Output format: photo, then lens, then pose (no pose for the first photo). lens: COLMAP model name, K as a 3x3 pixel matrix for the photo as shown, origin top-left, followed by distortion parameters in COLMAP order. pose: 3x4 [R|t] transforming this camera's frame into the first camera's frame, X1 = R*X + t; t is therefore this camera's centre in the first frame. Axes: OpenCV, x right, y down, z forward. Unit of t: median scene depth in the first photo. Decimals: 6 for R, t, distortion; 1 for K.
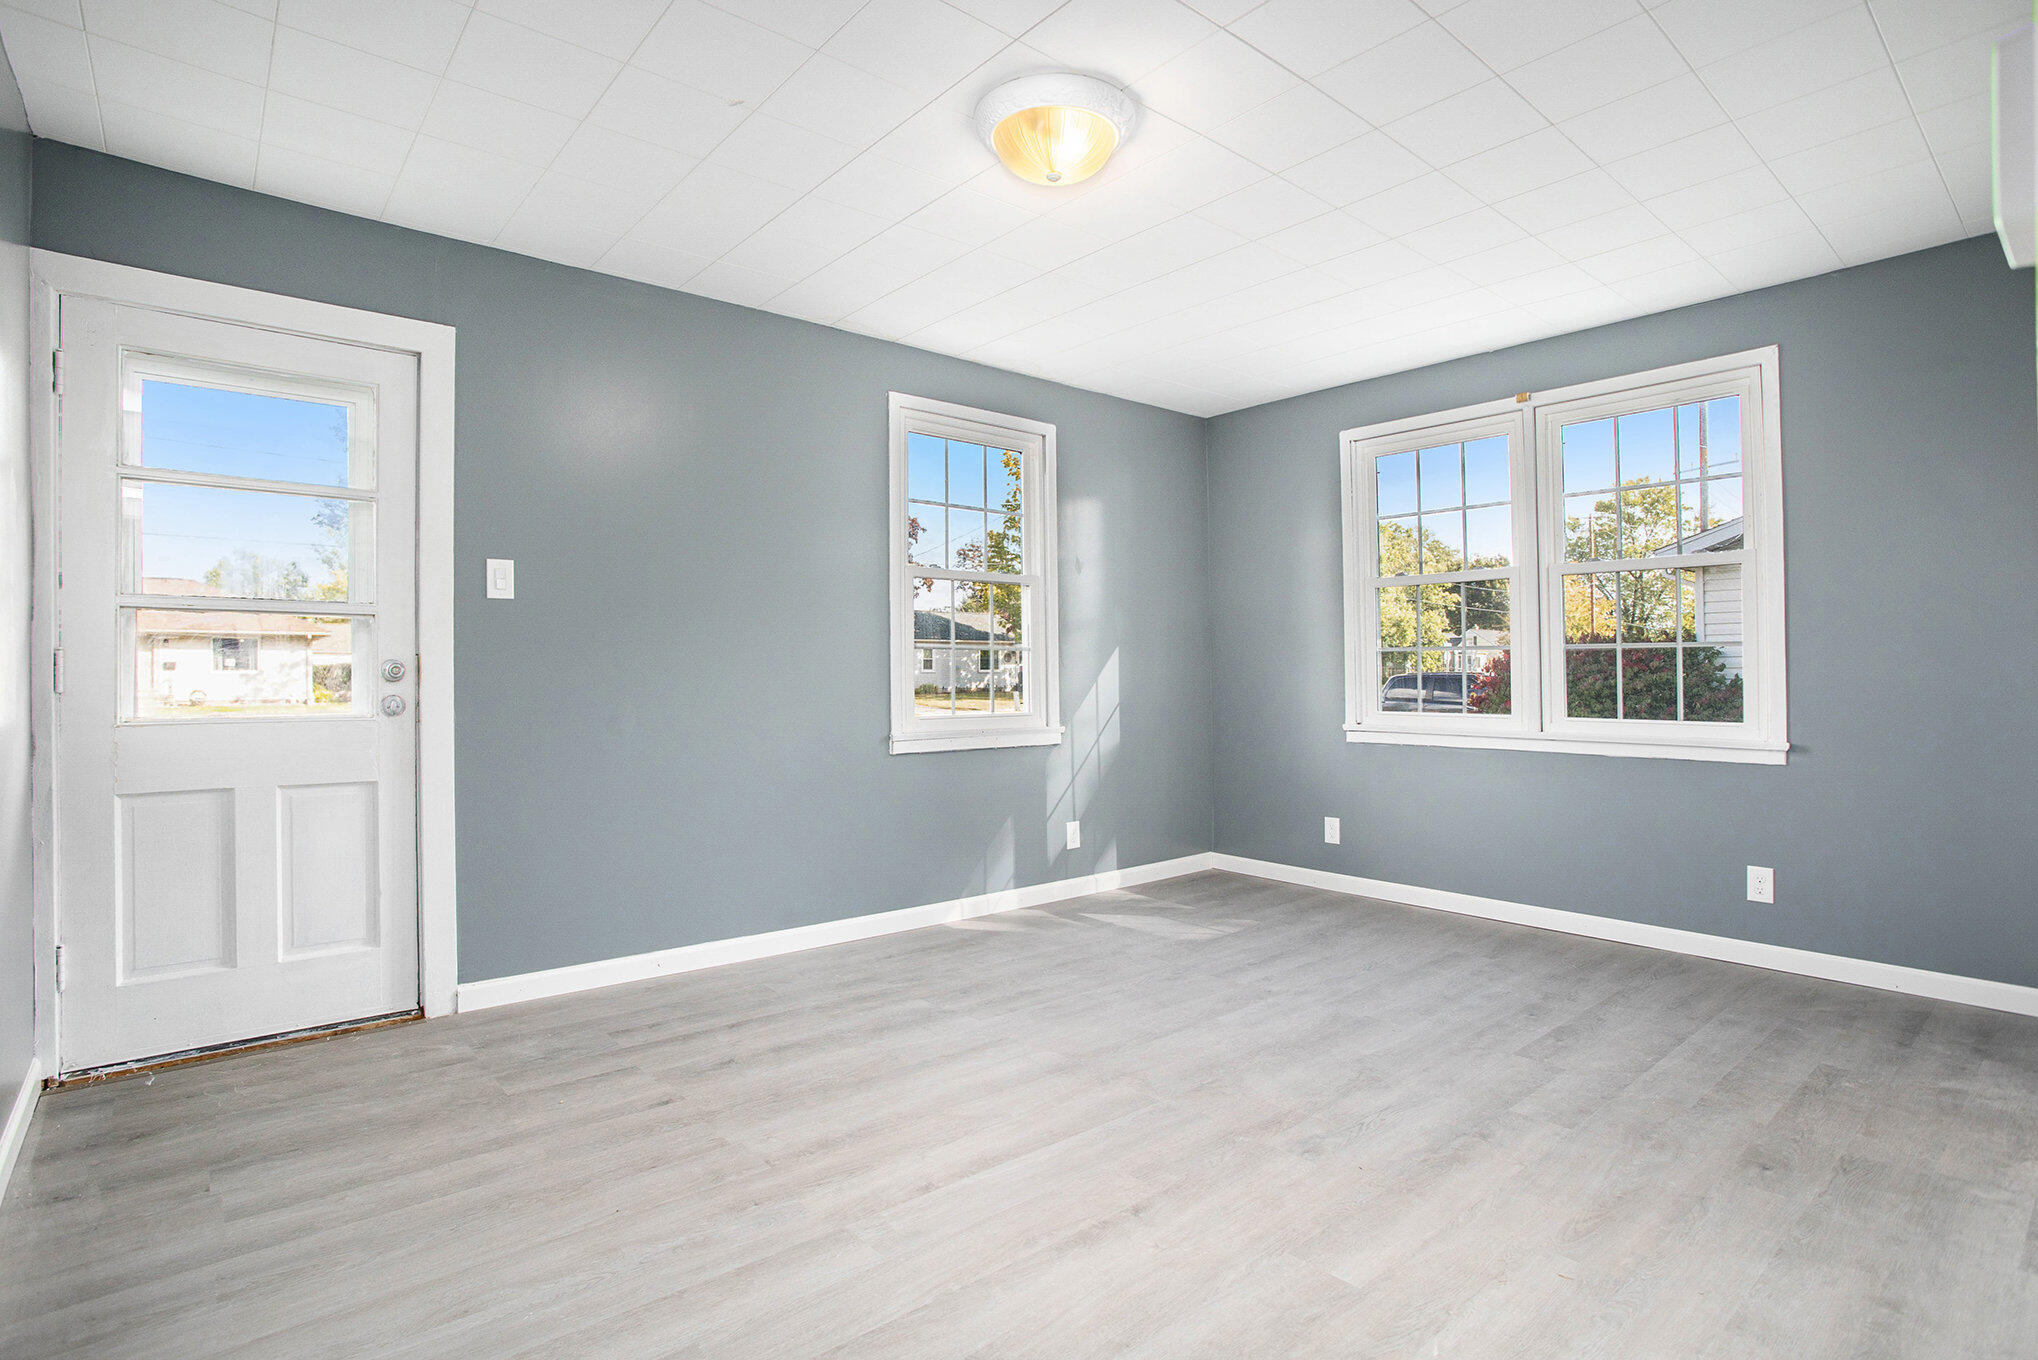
lens RADIAL K [[1003.8, 0, 1019.0], [0, 1003.8, 680.0], [0, 0, 1]] dist [-0.085834, 0.040150]
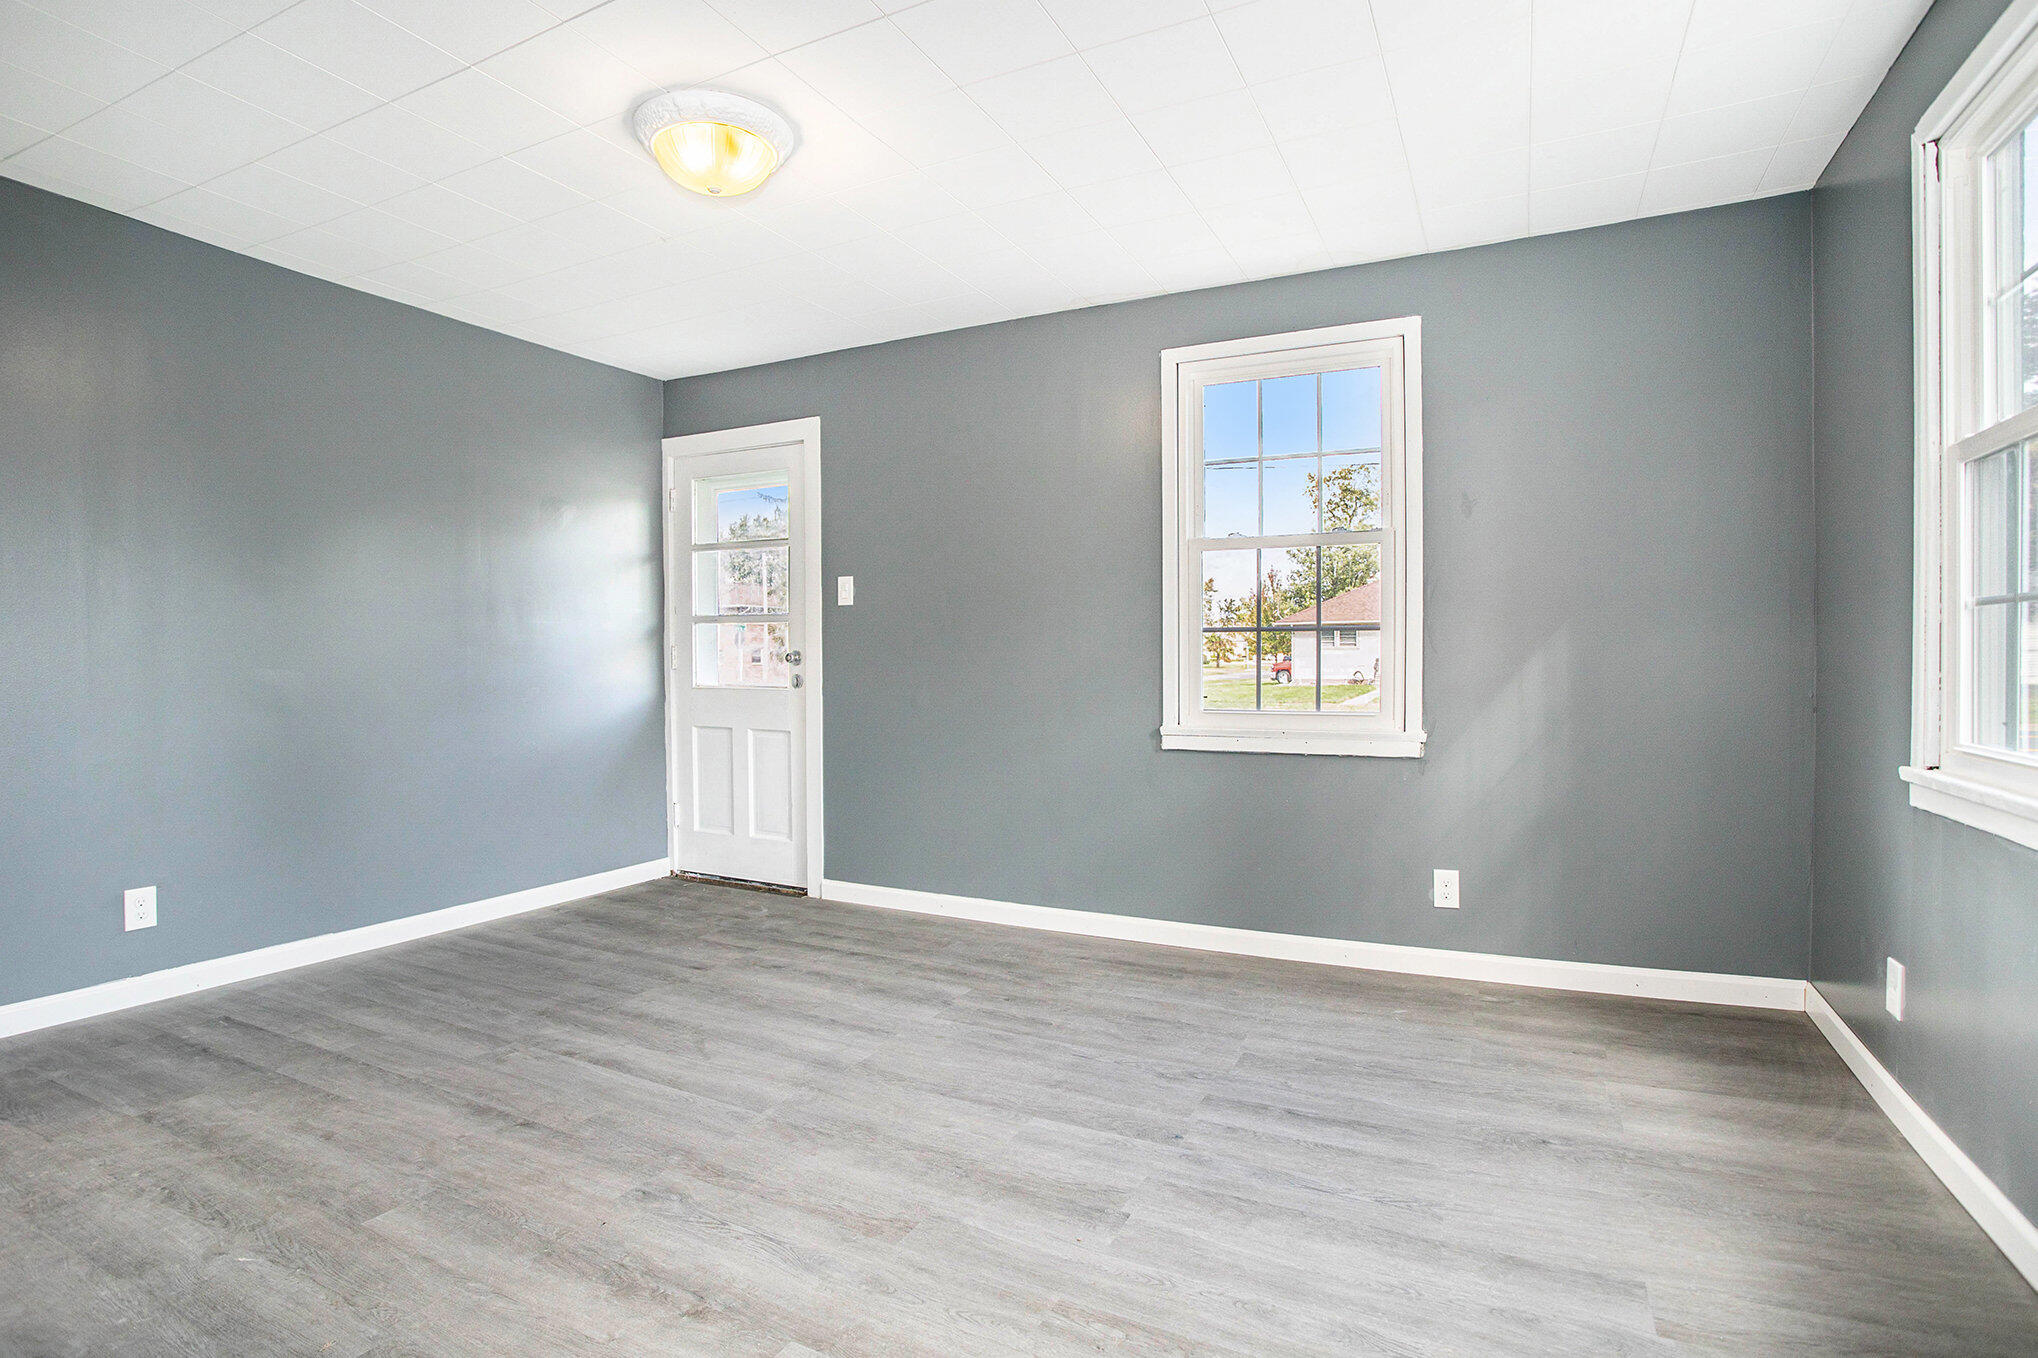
lens RADIAL K [[1024.1, 0, 1019.0], [0, 1024.1, 679.0], [0, 0, 1]] dist [-0.086615, 0.029614]
pose [[0.385371, 0.017177, -0.922602, 0.980149], [-0.008479, 0.999850, 0.015073, -0.003688], [0.922723, 0.002014, 0.385459, 0.755542]]
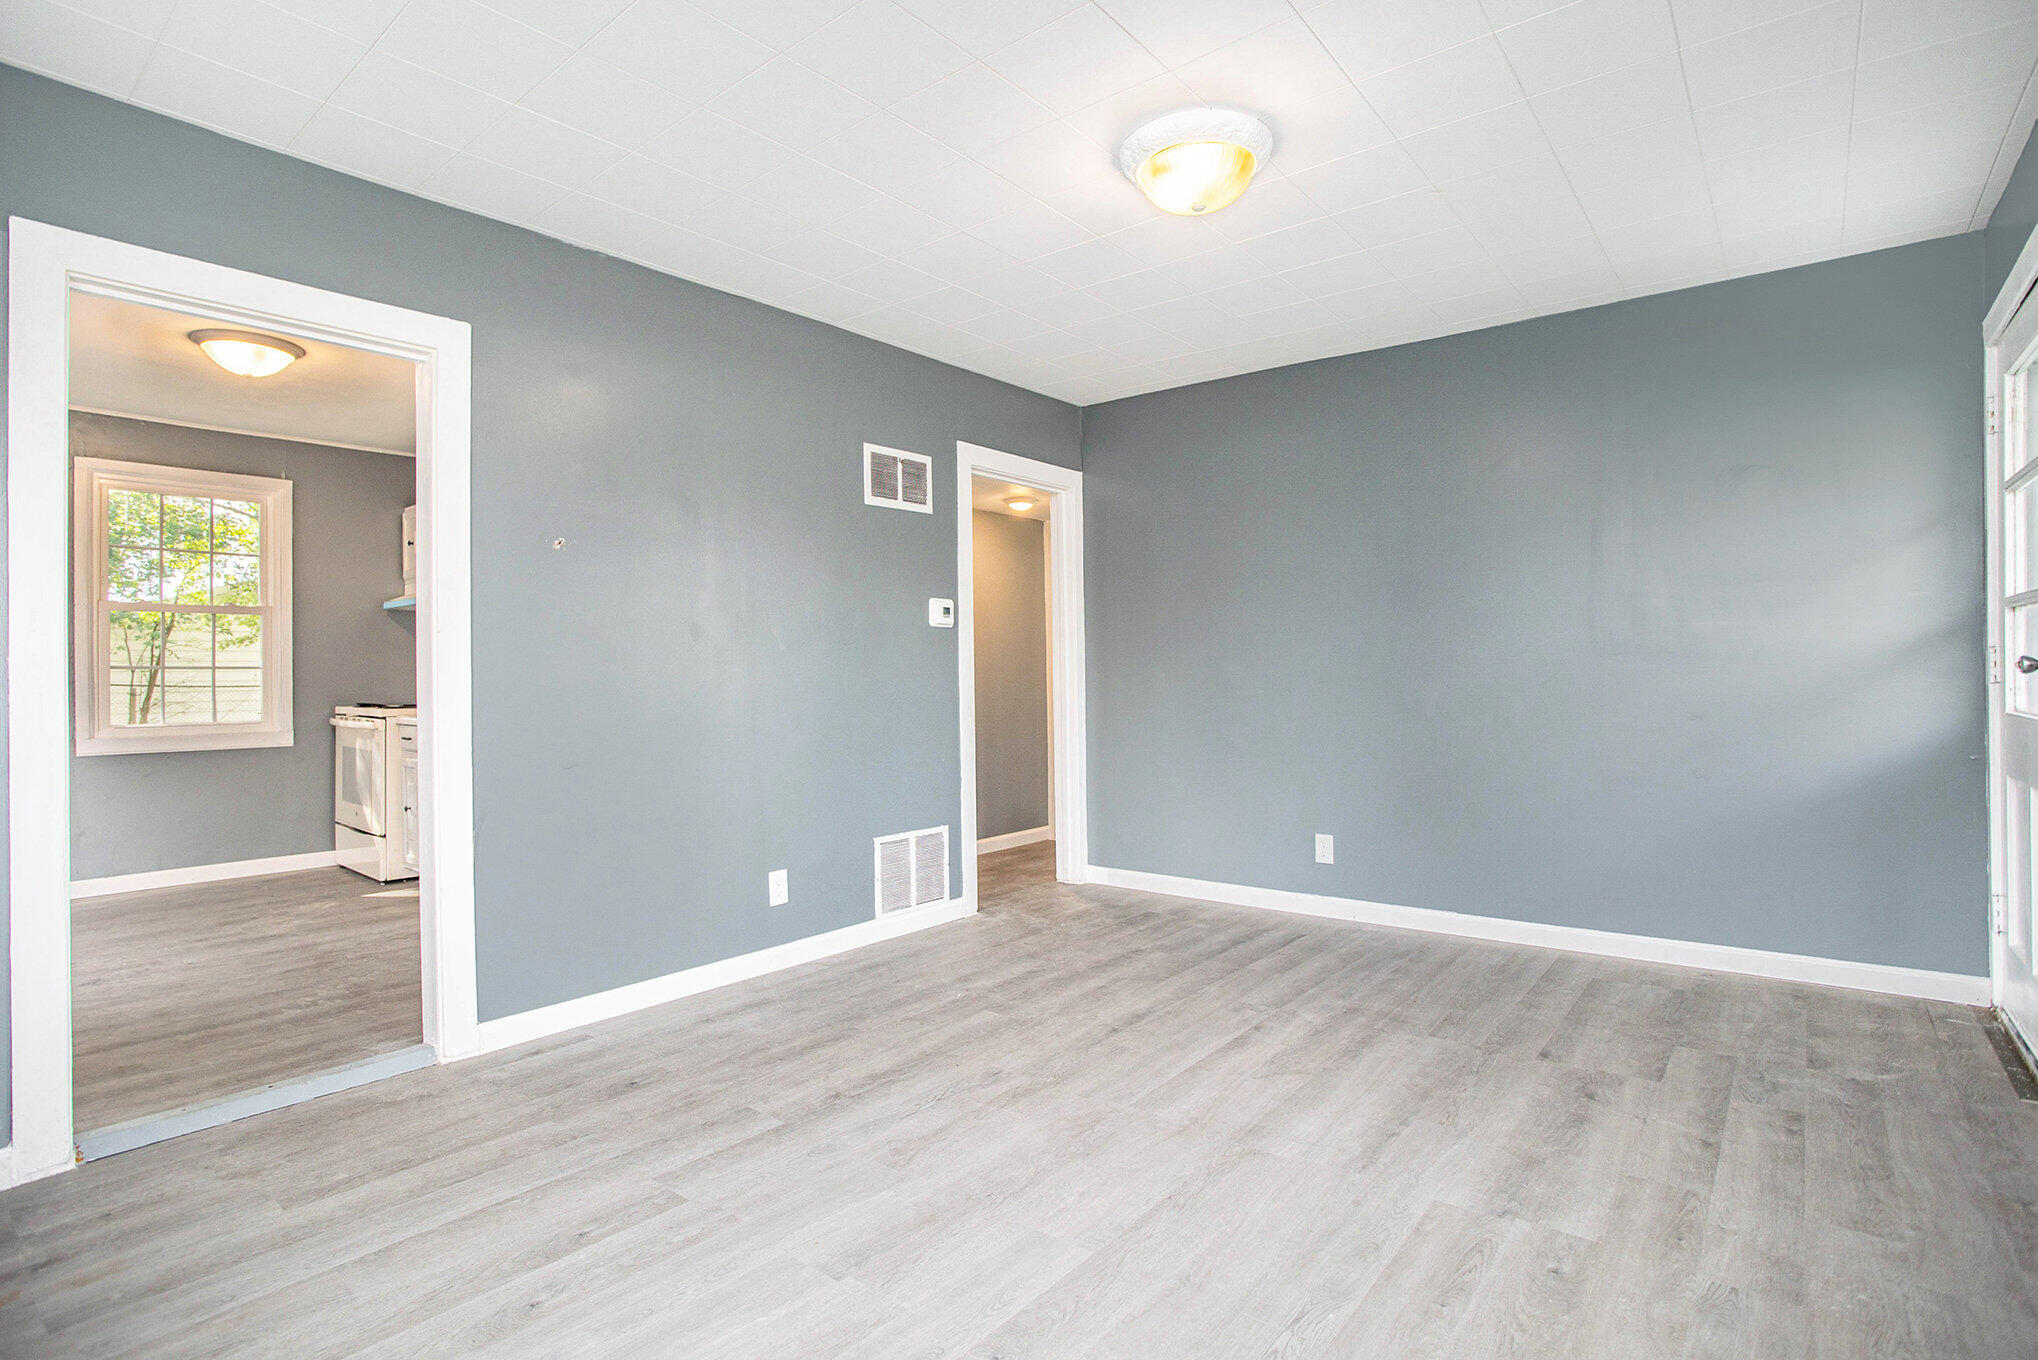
lens RADIAL K [[973.5, 0, 1019.0], [0, 973.5, 680.0], [0, 0, 1]] dist [-0.075403, 0.040702]
pose [[-0.981685, 0.010661, -0.190213, 0.382039], [0.009434, 0.999928, 0.007353, -0.014236], [0.190278, 0.005424, -0.981715, 1.705106]]
